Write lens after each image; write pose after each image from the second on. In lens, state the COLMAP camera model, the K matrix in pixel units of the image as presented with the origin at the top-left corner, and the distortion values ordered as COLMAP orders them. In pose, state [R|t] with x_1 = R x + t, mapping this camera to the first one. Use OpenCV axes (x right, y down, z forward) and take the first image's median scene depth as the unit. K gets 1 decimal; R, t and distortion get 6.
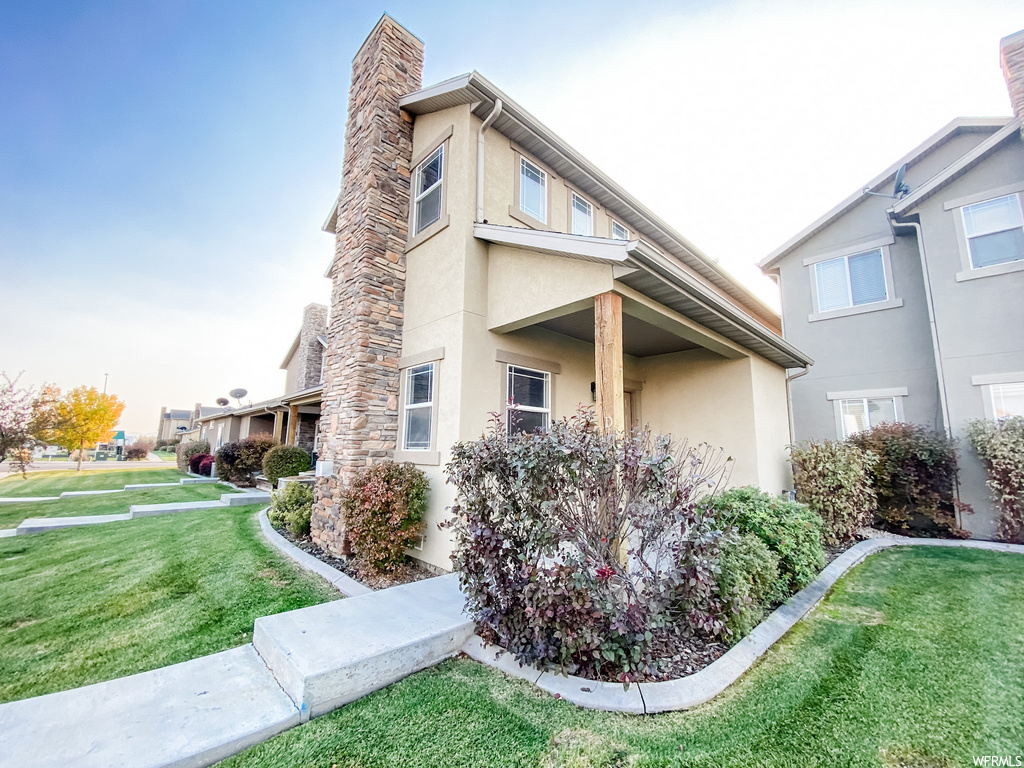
lens RADIAL K [[412.0, 0, 509.1], [0, 412.0, 384.5], [0, 0, 1]] dist [0.015699, -0.018239]
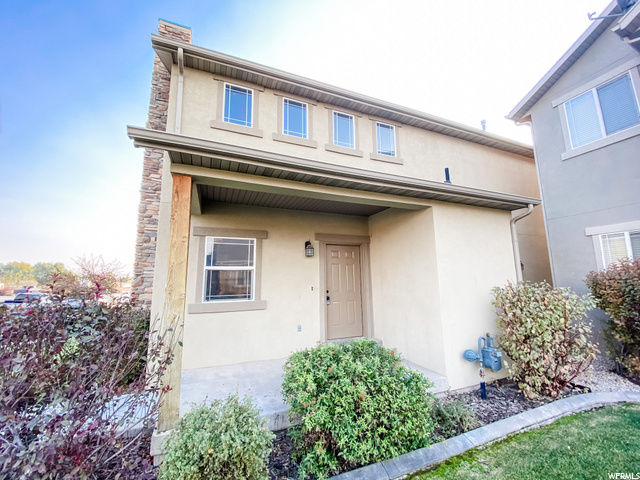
lens RADIAL K [[257.5, 0, 318.2], [0, 257.5, 240.3], [0, 0, 1]] dist [0.015699, -0.018239]
pose [[0.933096, -0.083328, -0.349840, 0.456532], [0.083629, 0.996395, -0.014276, 0.004048], [0.349769, -0.015936, 0.936701, 0.239095]]
